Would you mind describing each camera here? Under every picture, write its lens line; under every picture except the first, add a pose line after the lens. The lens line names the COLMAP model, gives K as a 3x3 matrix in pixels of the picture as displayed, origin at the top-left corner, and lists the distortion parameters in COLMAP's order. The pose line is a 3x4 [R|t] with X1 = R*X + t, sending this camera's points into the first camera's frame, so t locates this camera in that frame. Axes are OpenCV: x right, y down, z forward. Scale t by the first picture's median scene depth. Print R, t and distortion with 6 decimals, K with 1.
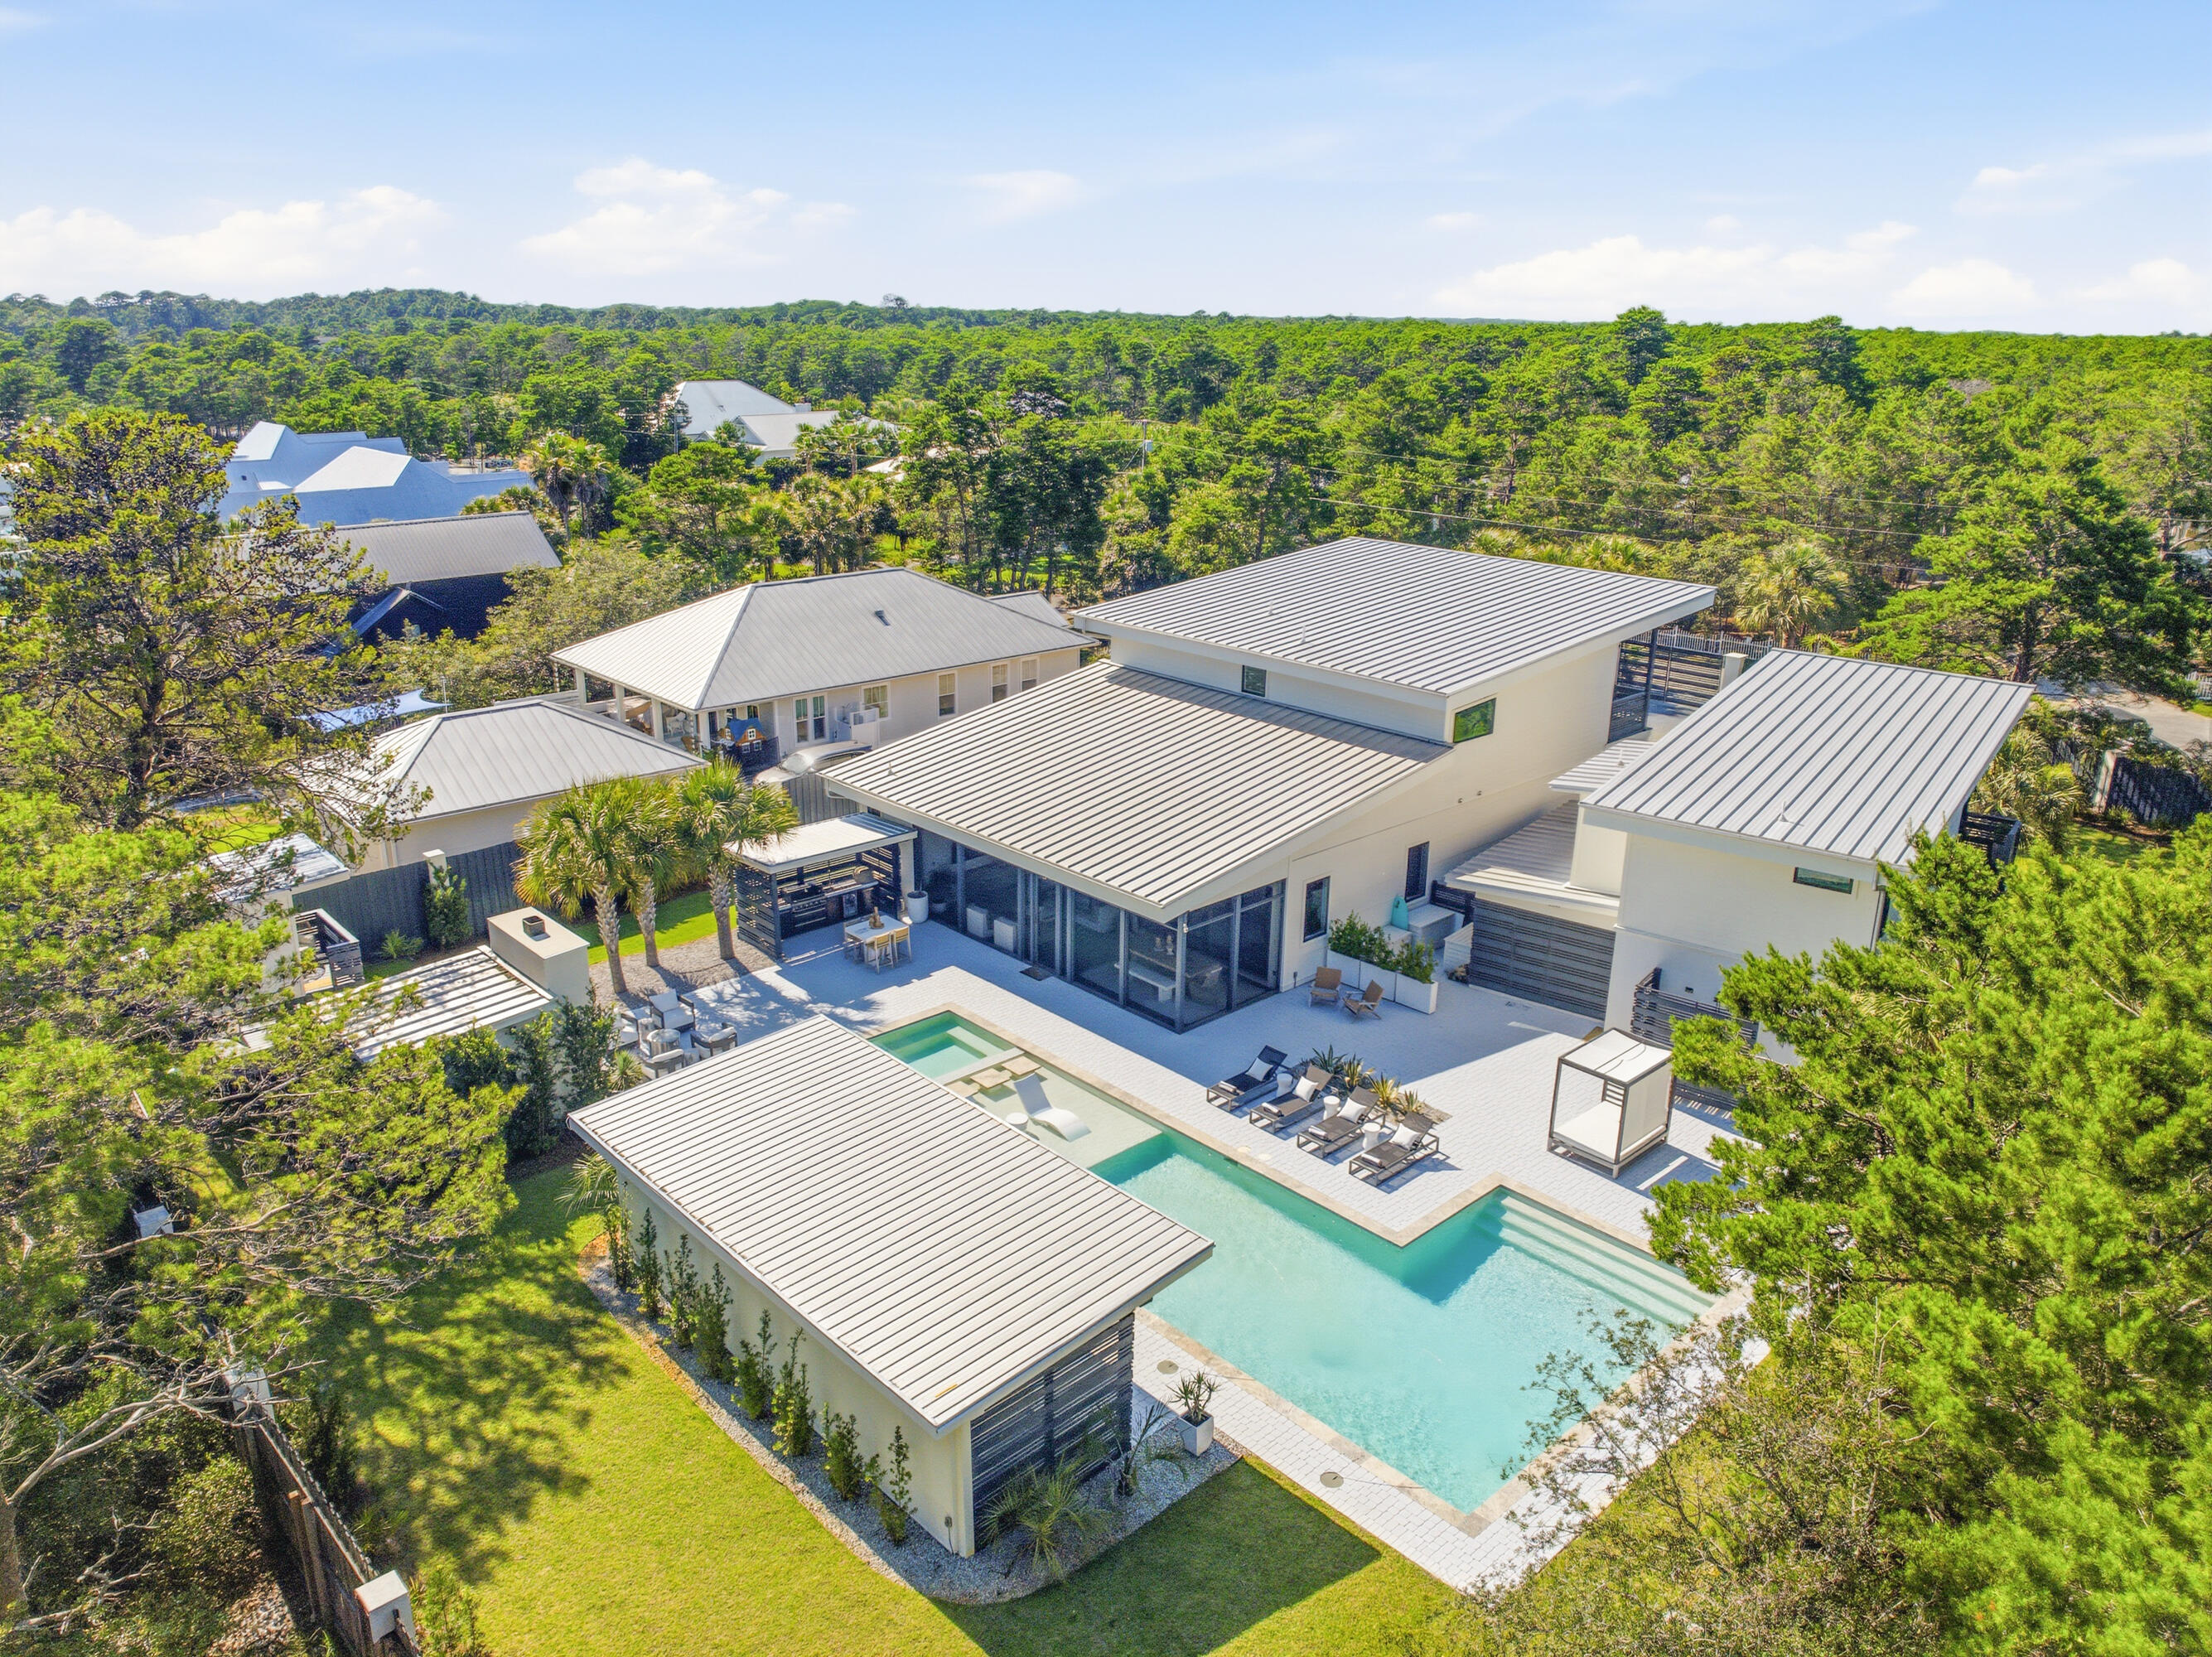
lens RADIAL K [[1547.3, 0, 1106.0], [0, 1547.3, 828.5], [0, 0, 1]] dist [-0.033660, 0.001640]
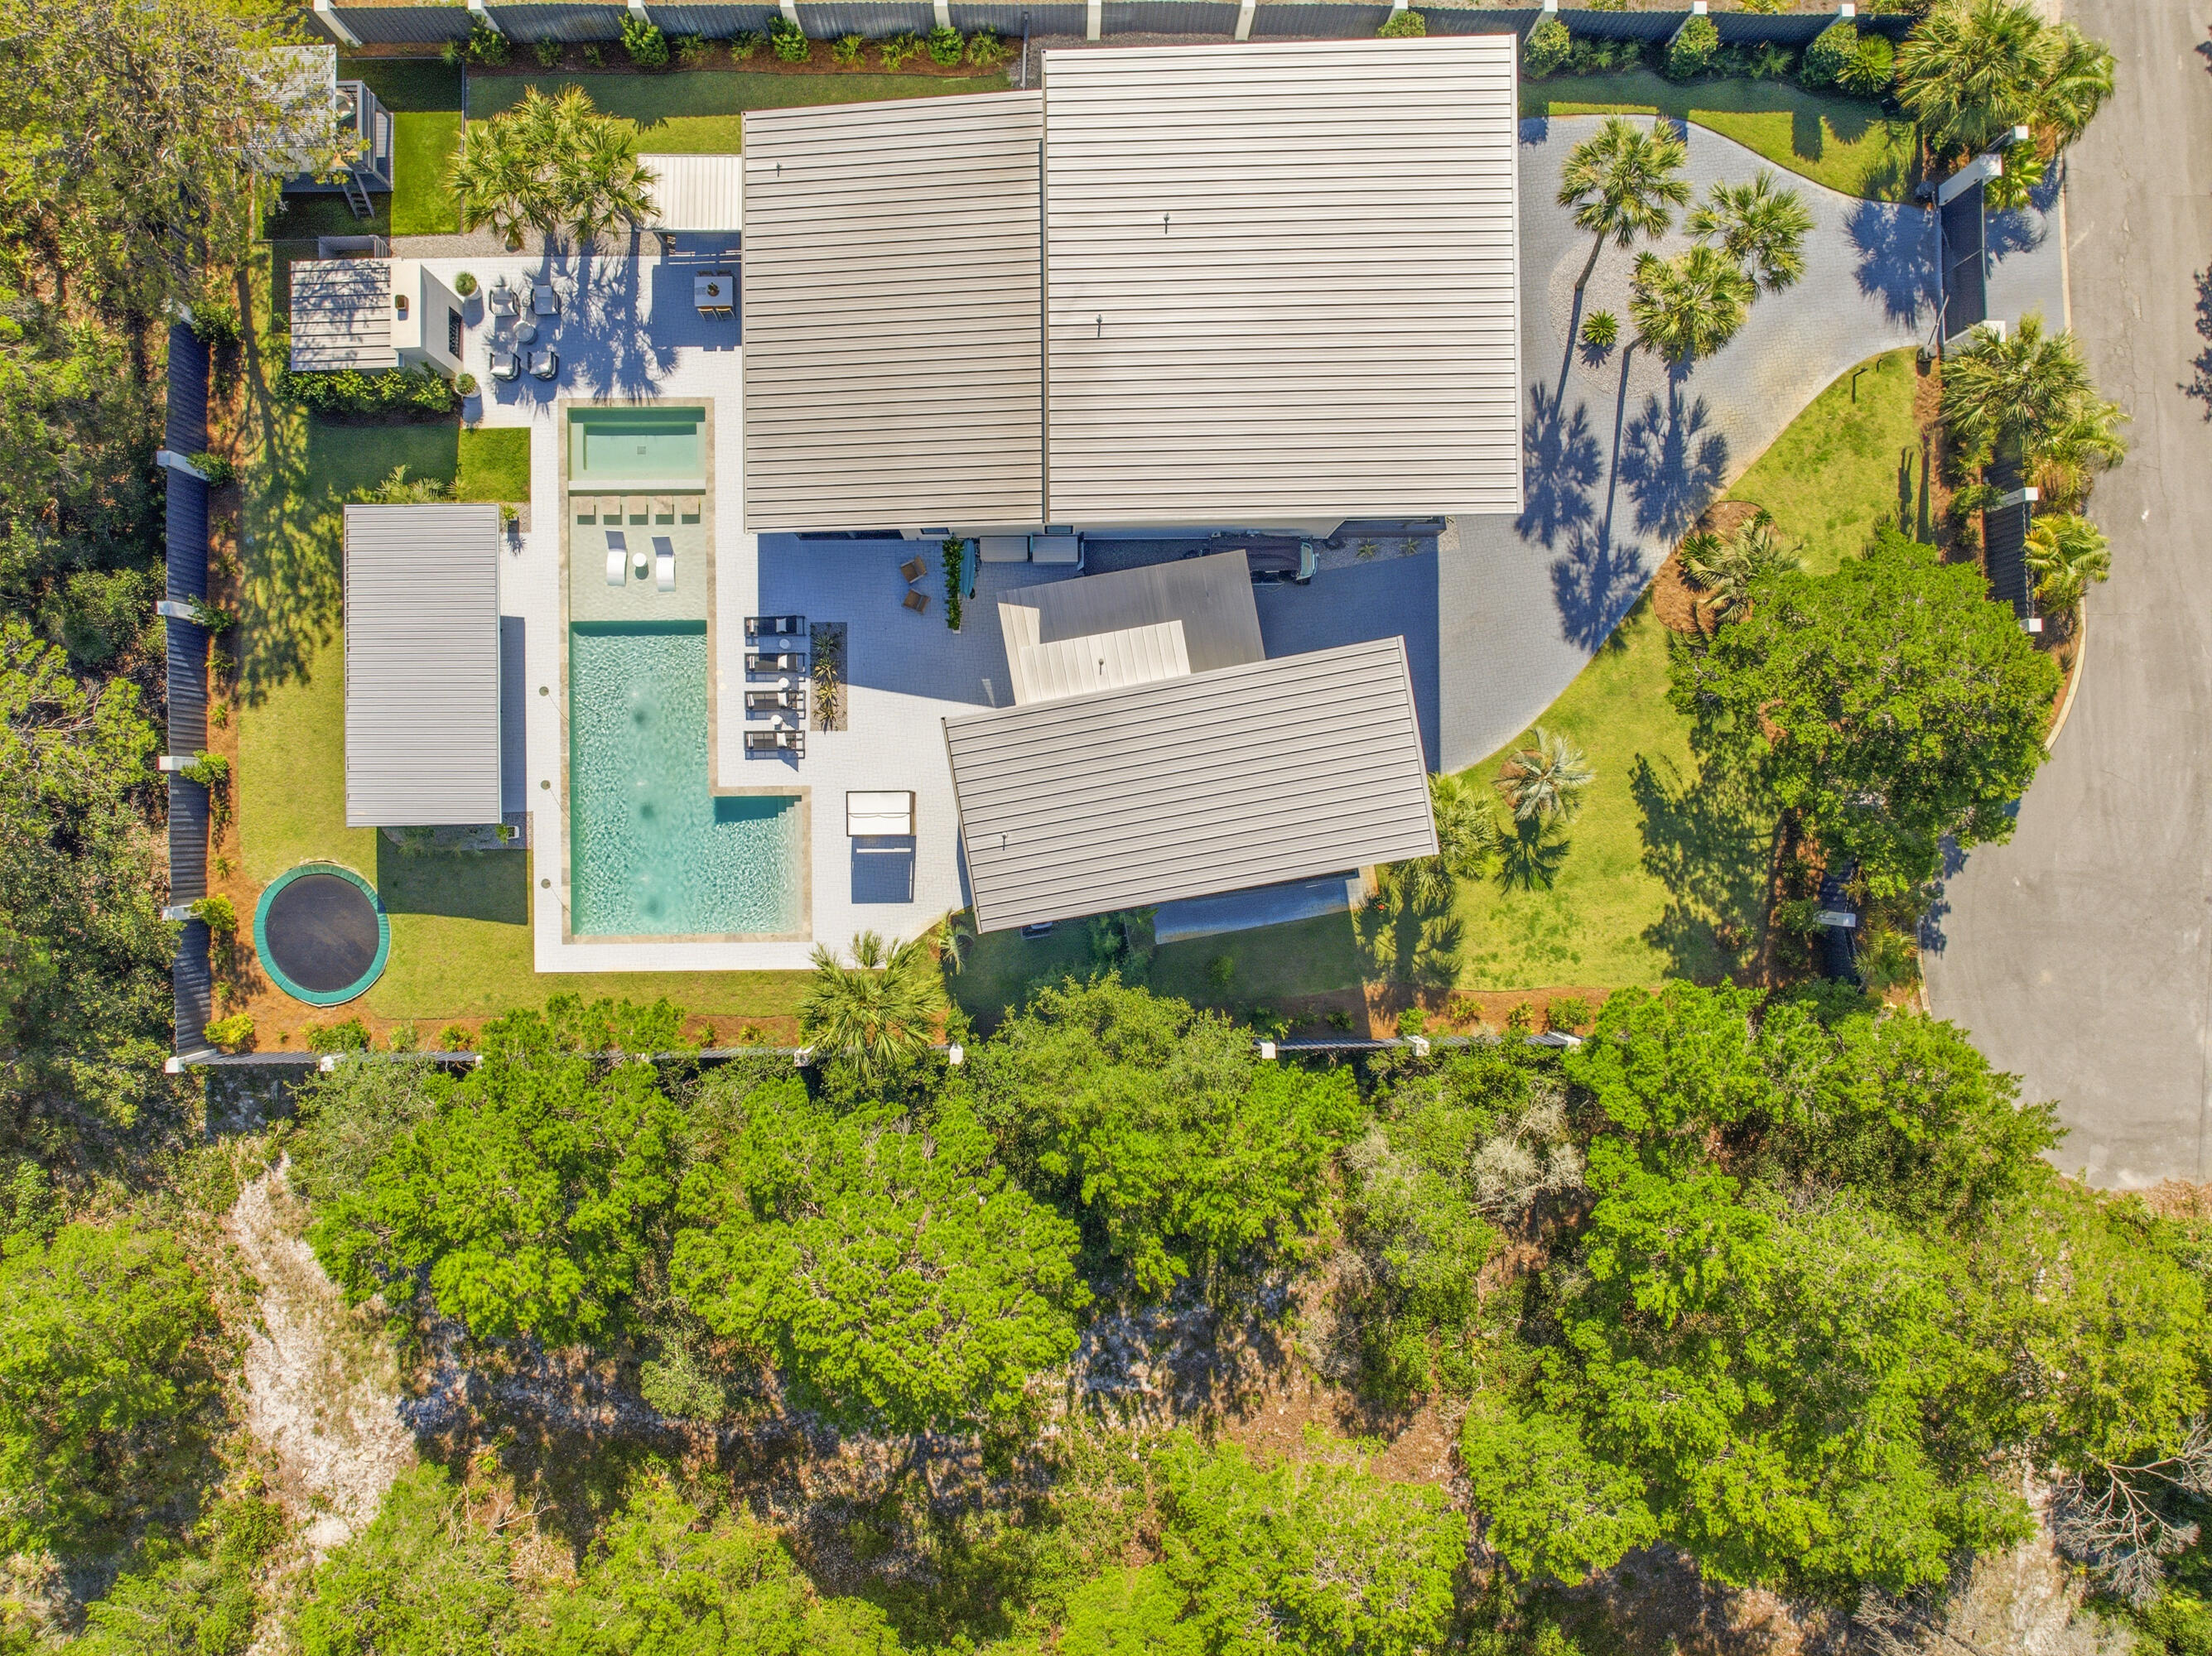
lens RADIAL K [[1547.2, 0, 1106.0], [0, 1547.2, 828.0], [0, 0, 1]] dist [-0.033660, 0.001640]
pose [[0.737711, 0.675046, 0.009739, 0.622887], [-0.229476, 0.237160, 0.943979, -1.805936], [0.634919, -0.698619, 0.329863, 0.732348]]
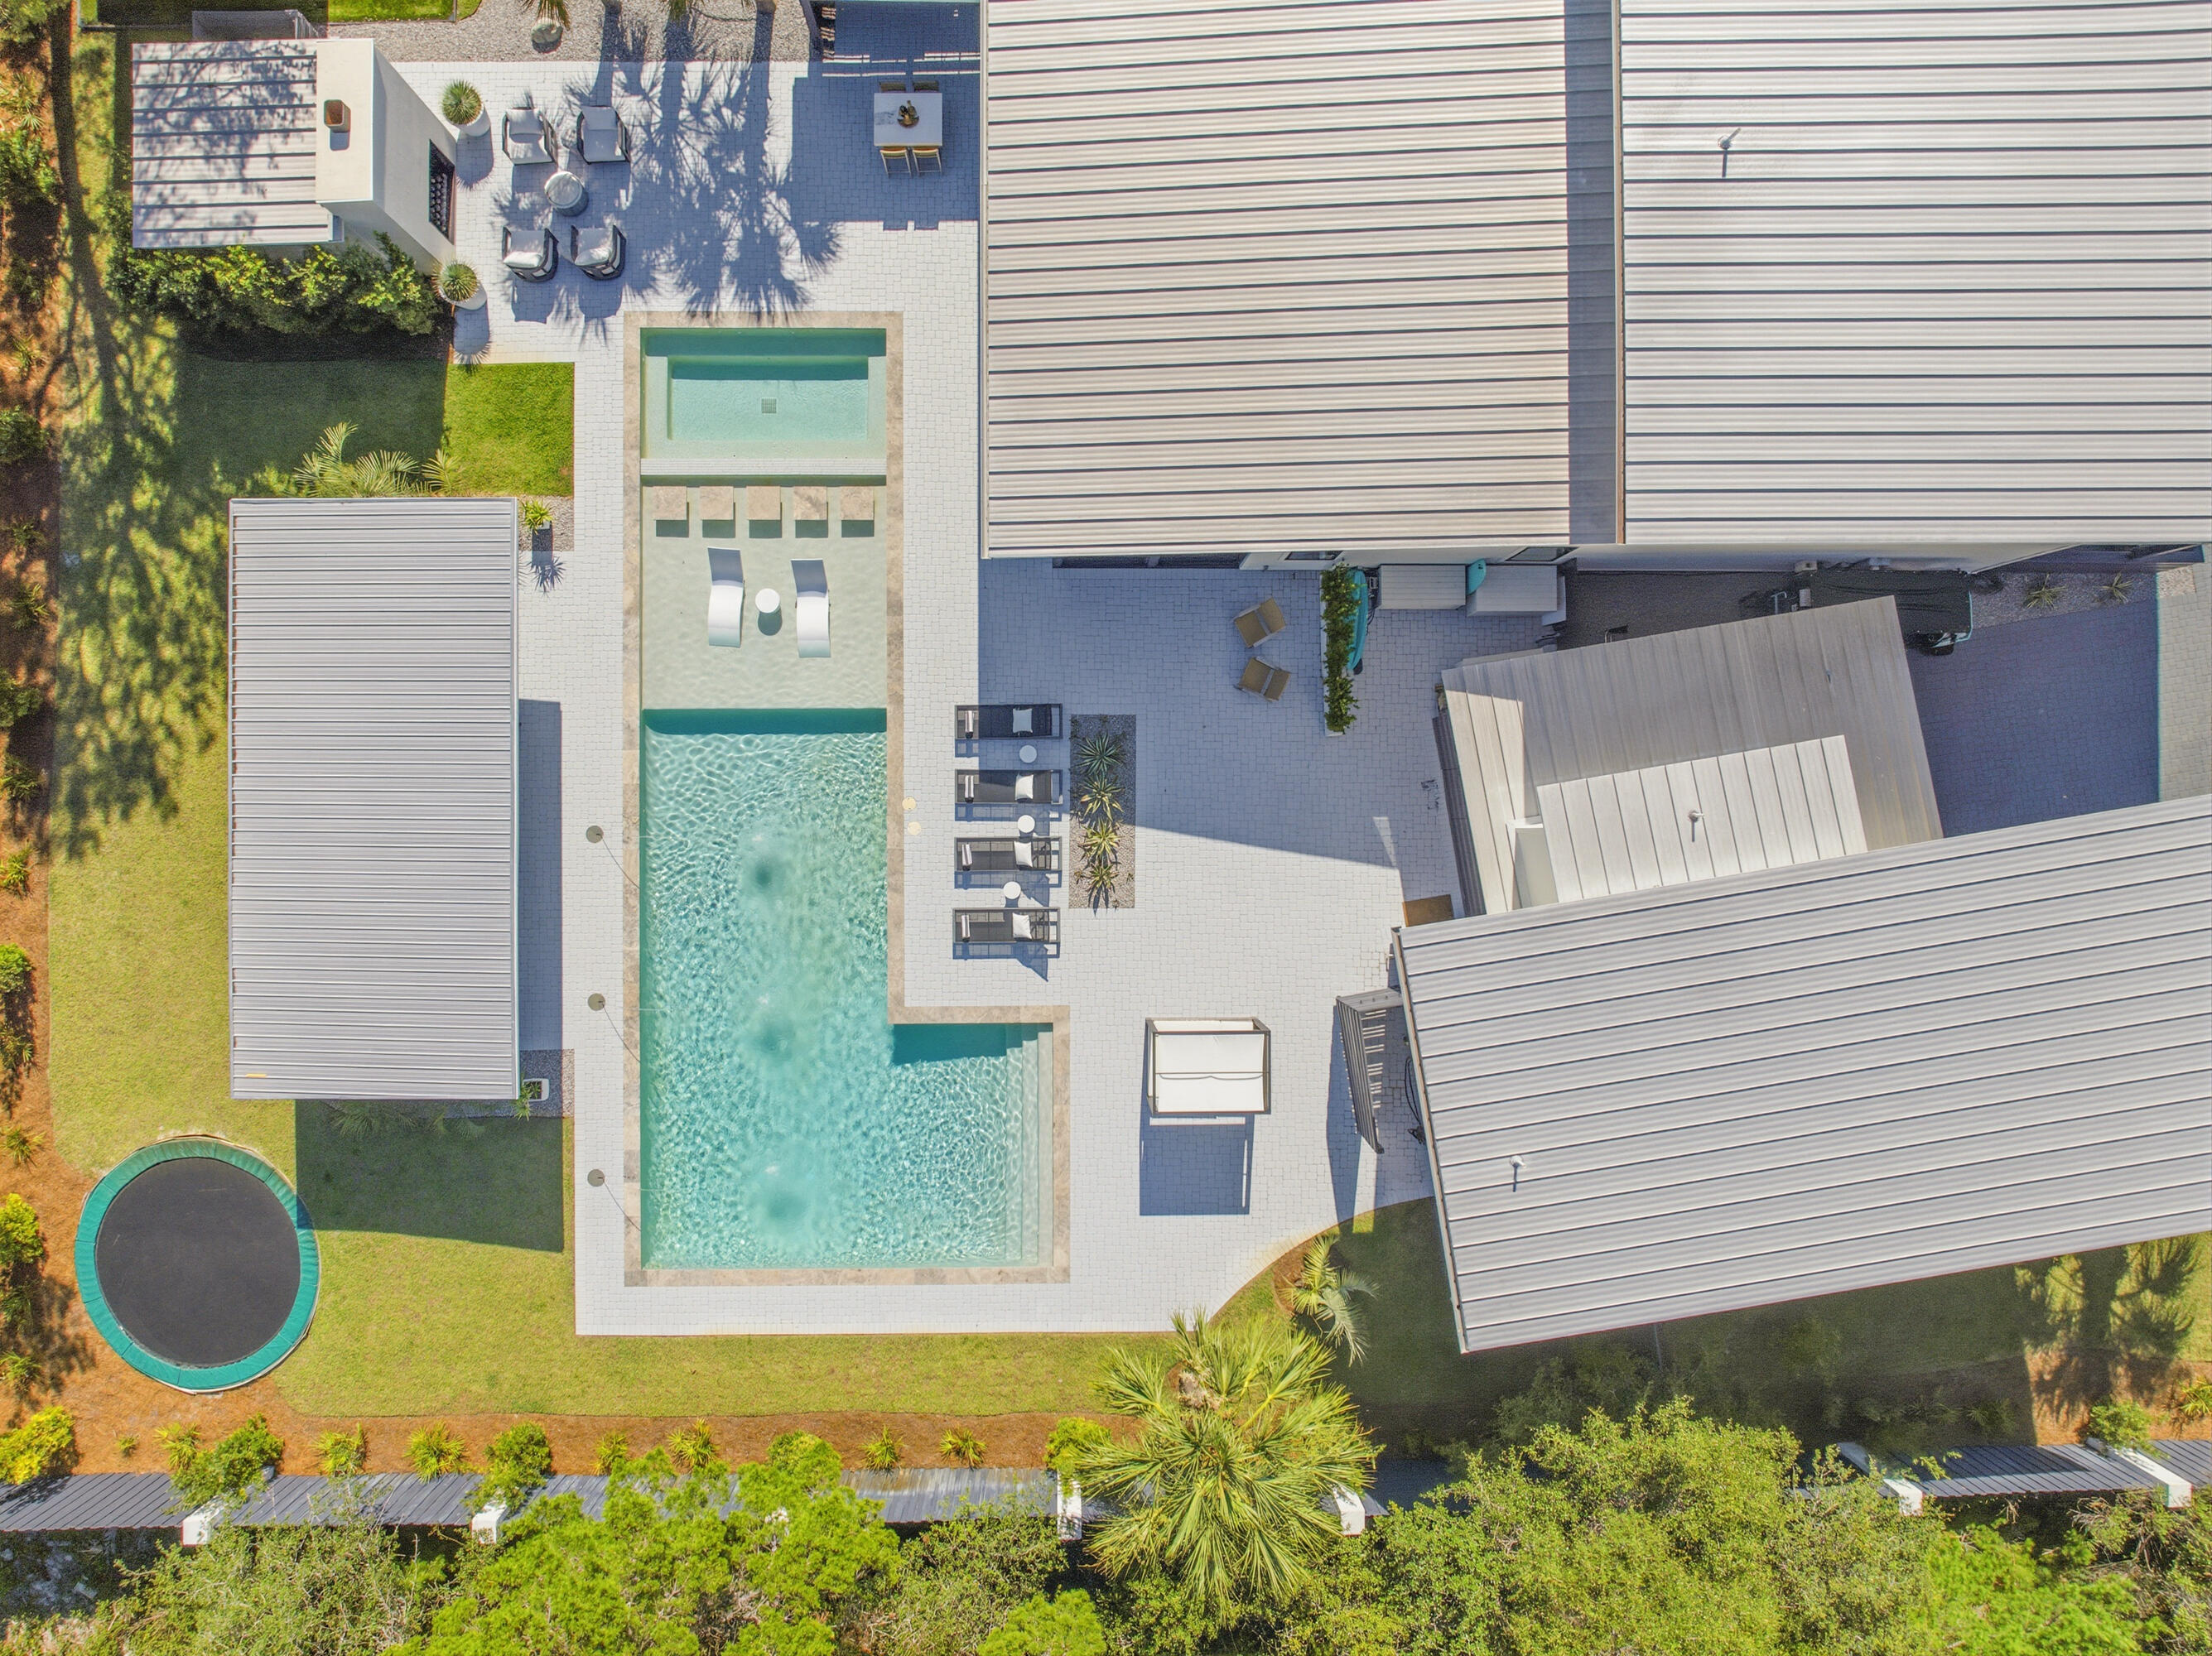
lens RADIAL K [[1552.5, 0, 1106.0], [0, 1552.5, 828.0], [0, 0, 1]] dist [-0.046579, 0.029767]
pose [[0.732825, 0.680393, 0.005664, 0.226926], [-0.228563, 0.238318, 0.943909, -0.892524], [0.640879, -0.693015, 0.330158, 0.933519]]
